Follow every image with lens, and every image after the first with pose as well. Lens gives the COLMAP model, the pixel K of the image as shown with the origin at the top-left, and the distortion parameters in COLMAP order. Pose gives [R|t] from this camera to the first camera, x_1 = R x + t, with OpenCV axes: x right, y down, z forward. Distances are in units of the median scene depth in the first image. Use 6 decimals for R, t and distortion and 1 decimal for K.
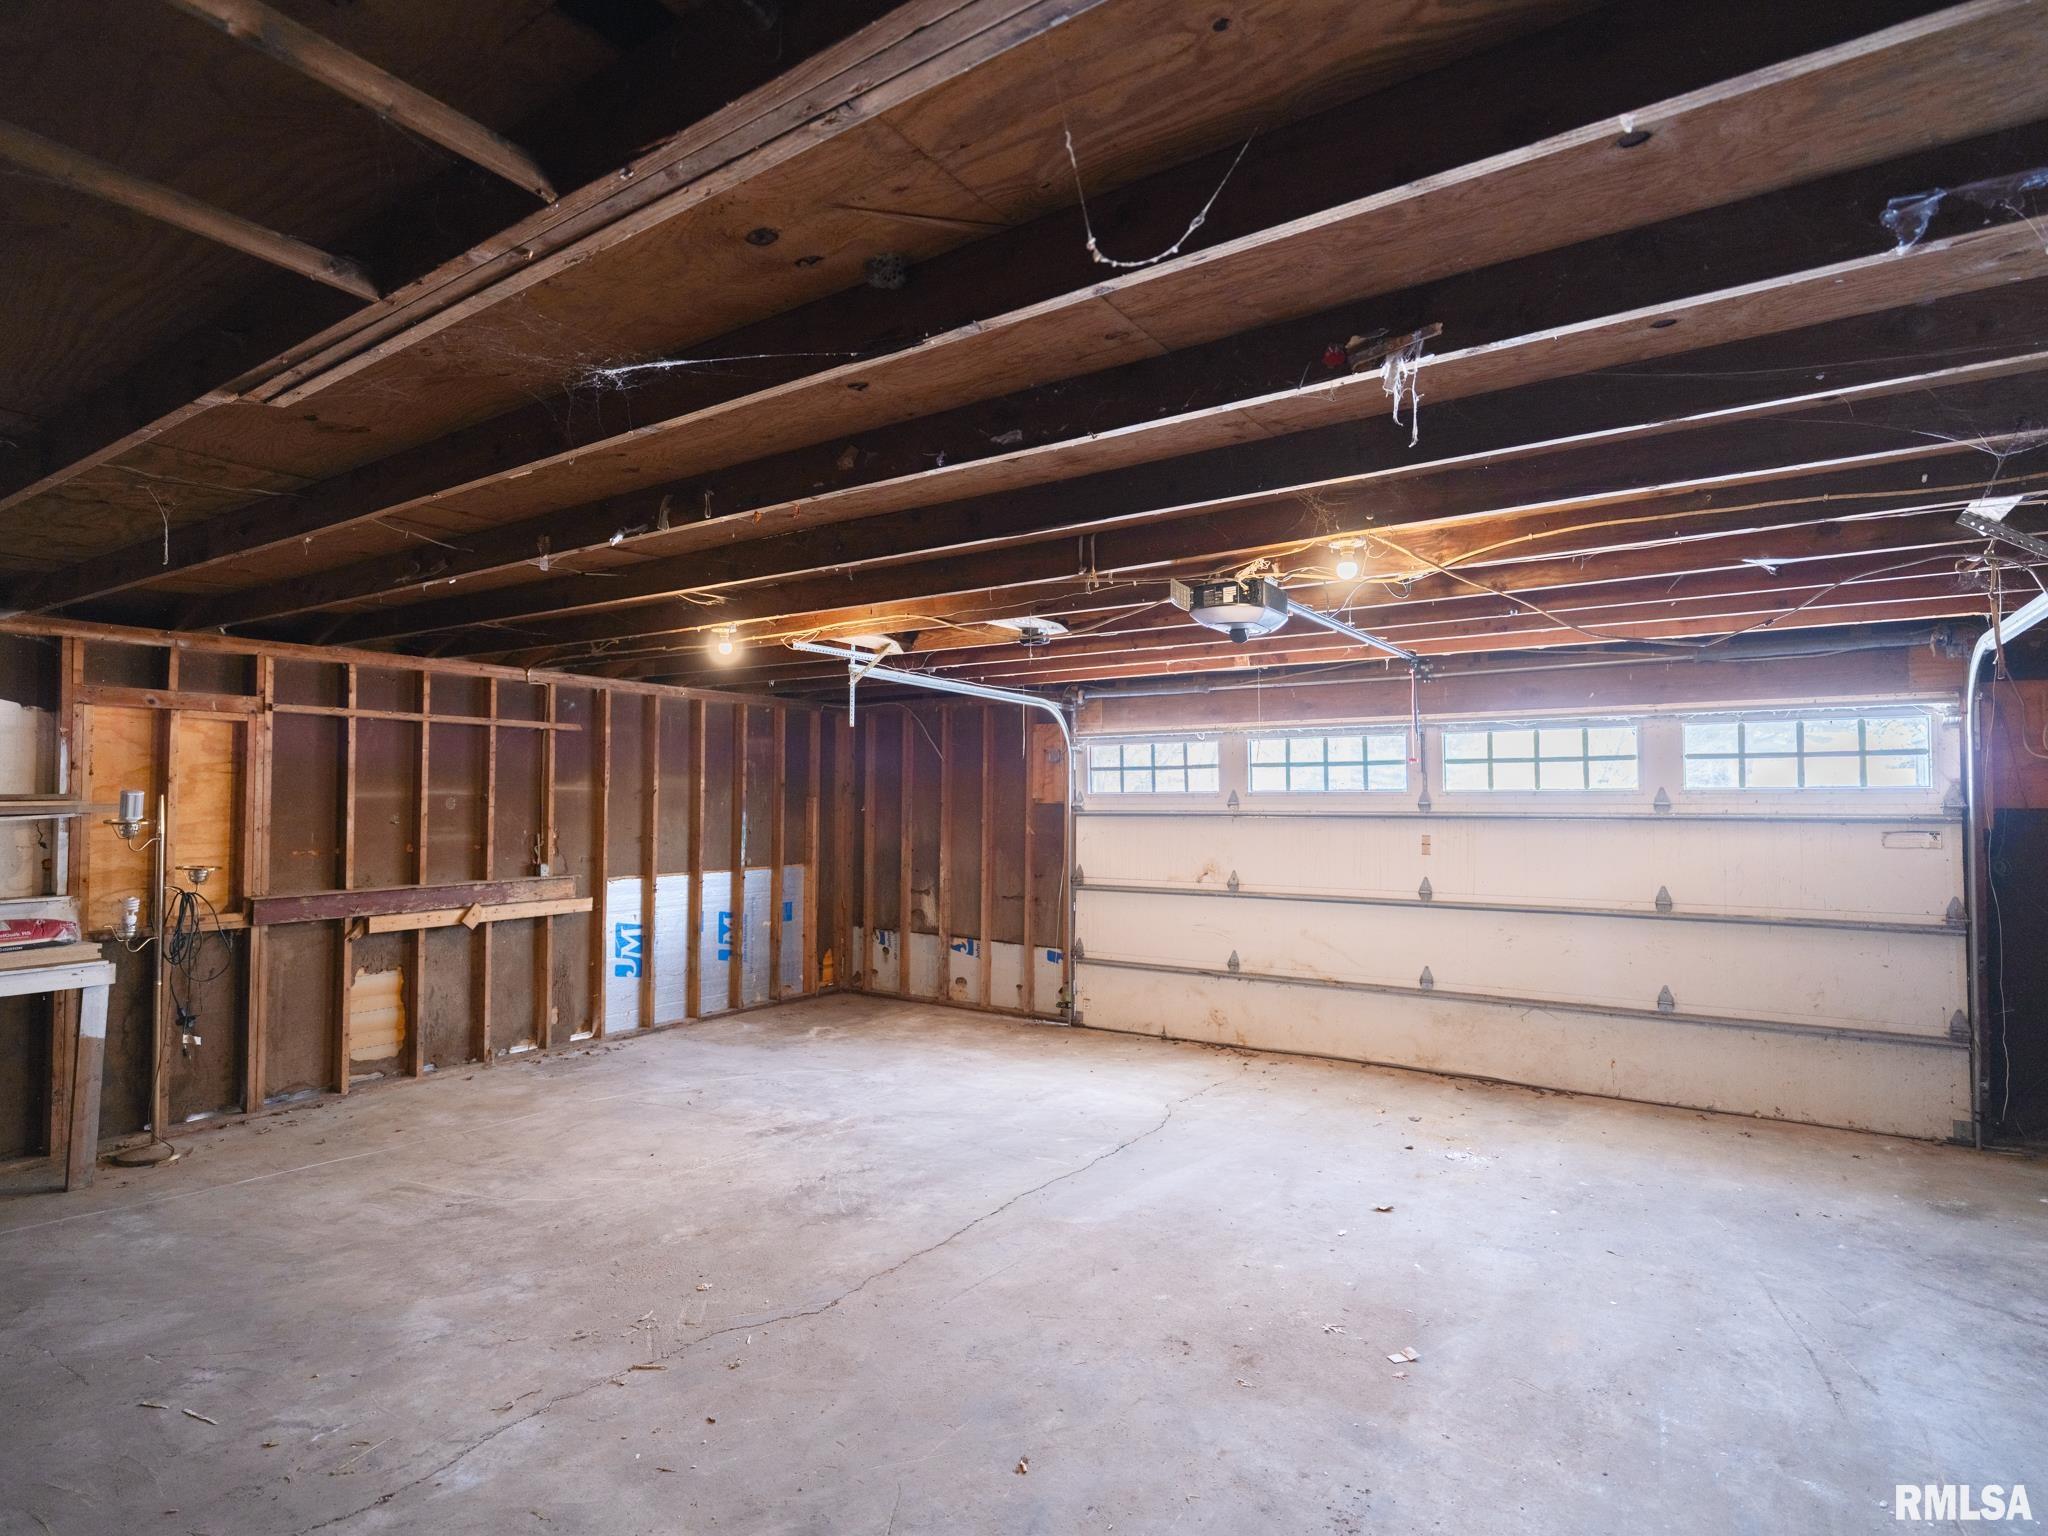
lens RADIAL K [[1031.7, 0, 1018.7], [0, 1031.7, 769.8], [0, 0, 1]] dist [0.001451, 0.000403]
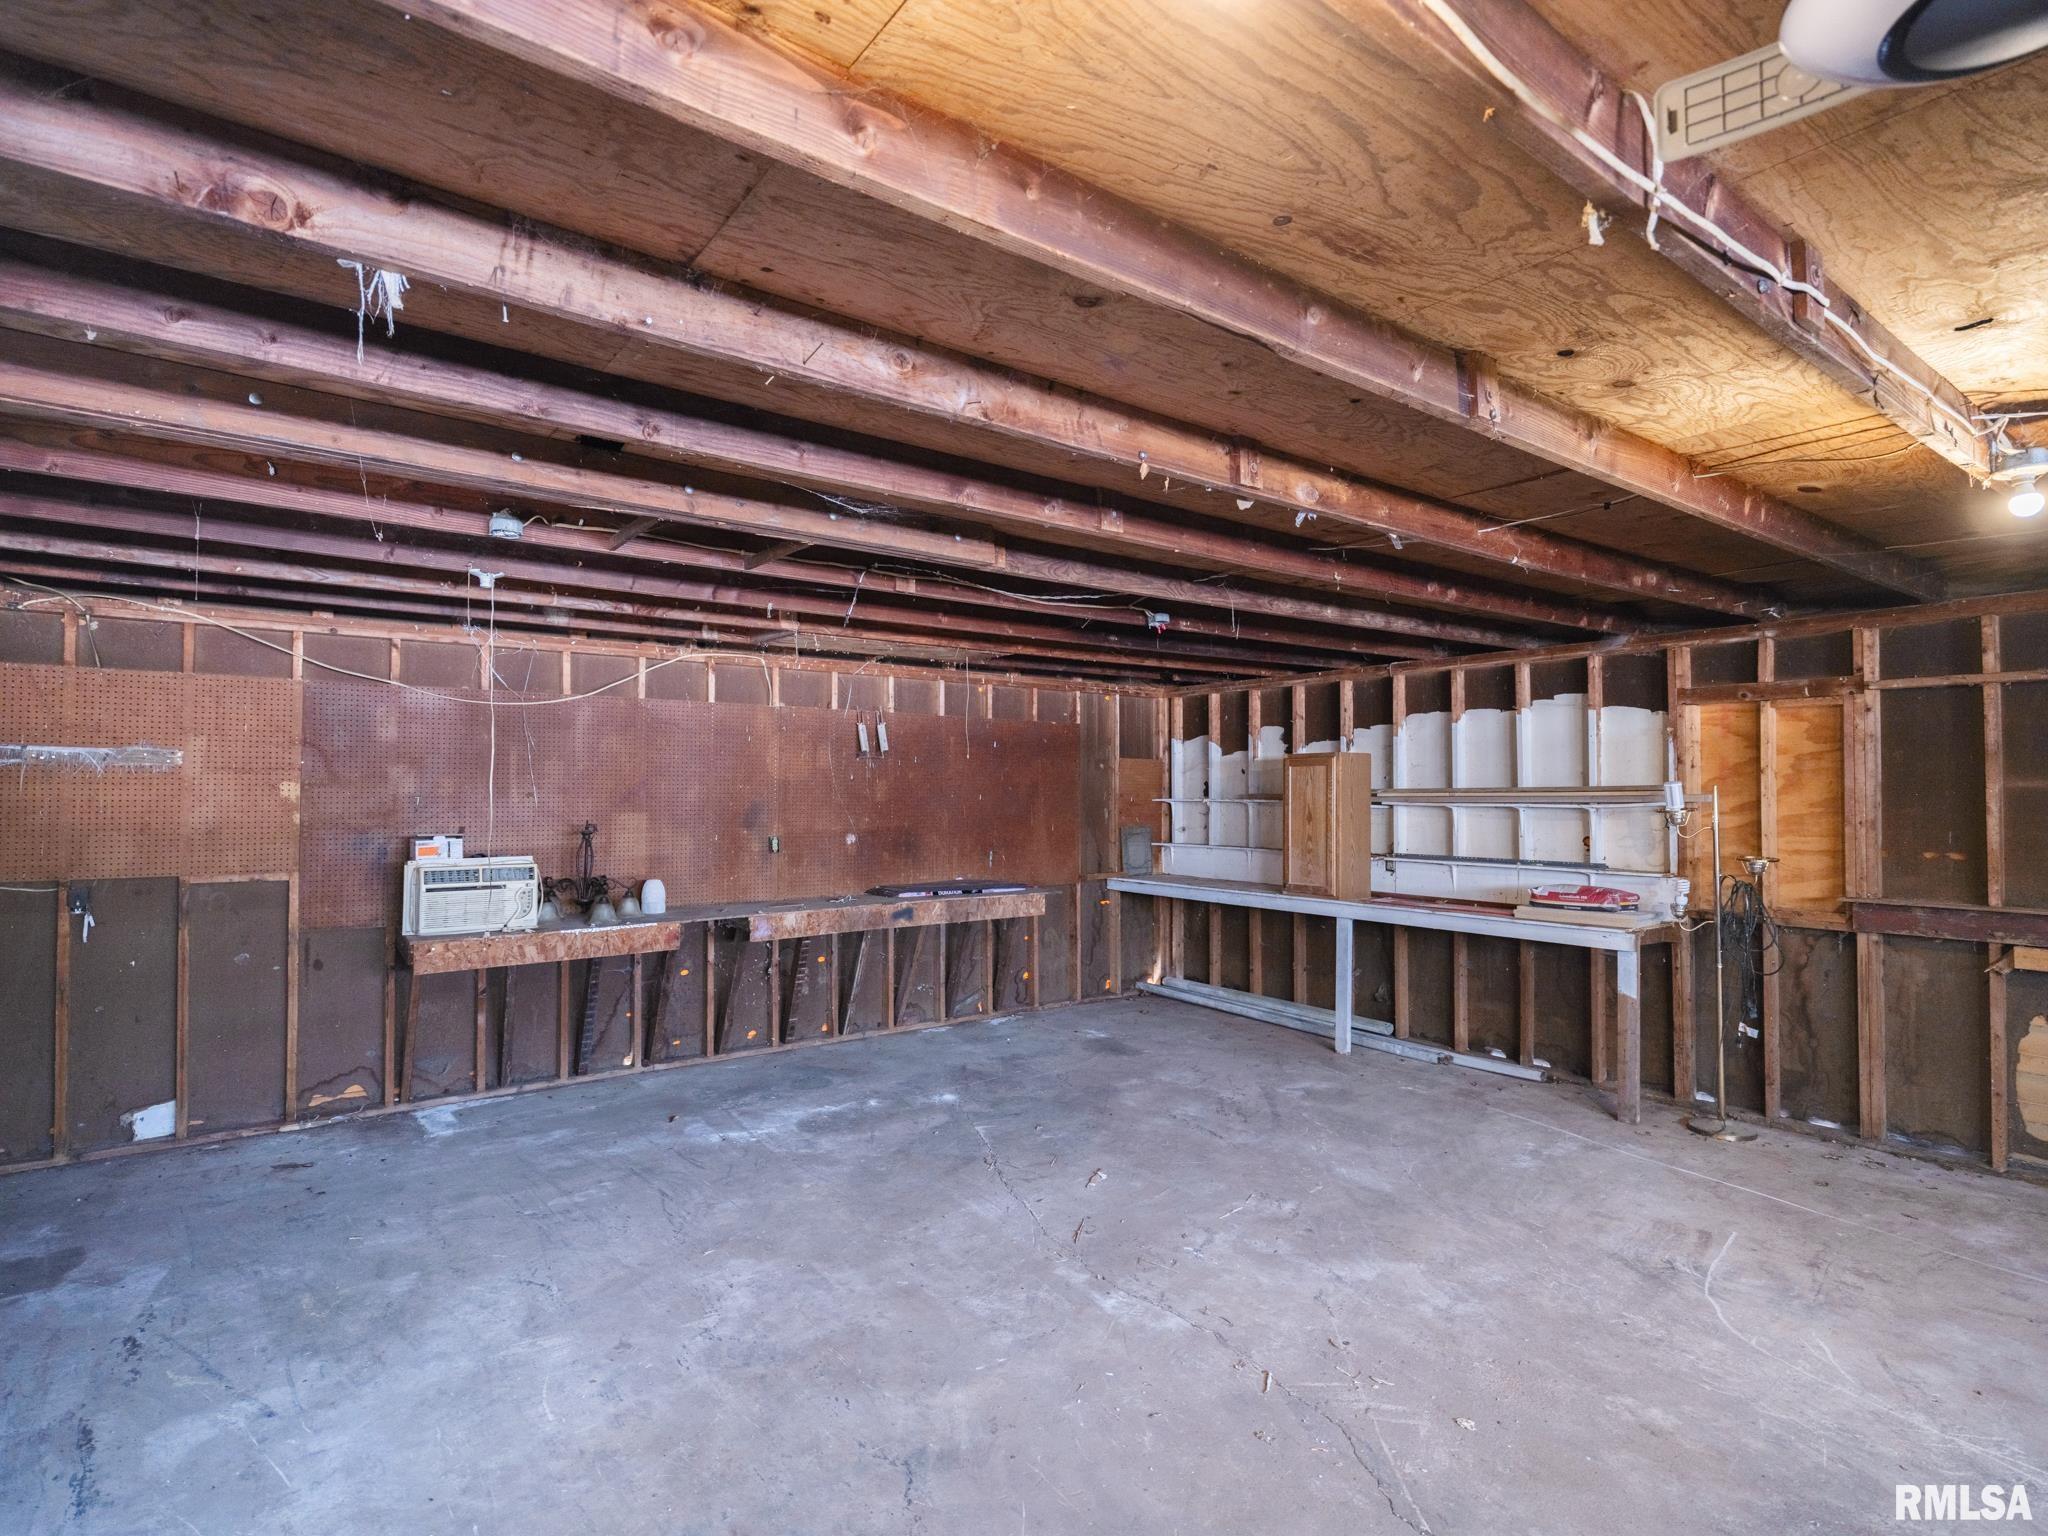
lens RADIAL K [[1031.7, 0, 1018.7], [0, 1031.7, 769.8], [0, 0, 1]] dist [0.001451, 0.000403]
pose [[-0.336101, -0.015289, -0.941702, 0.397835], [0.029020, 0.999225, -0.026580, 0.015481], [0.941379, -0.036262, -0.335397, 0.699458]]
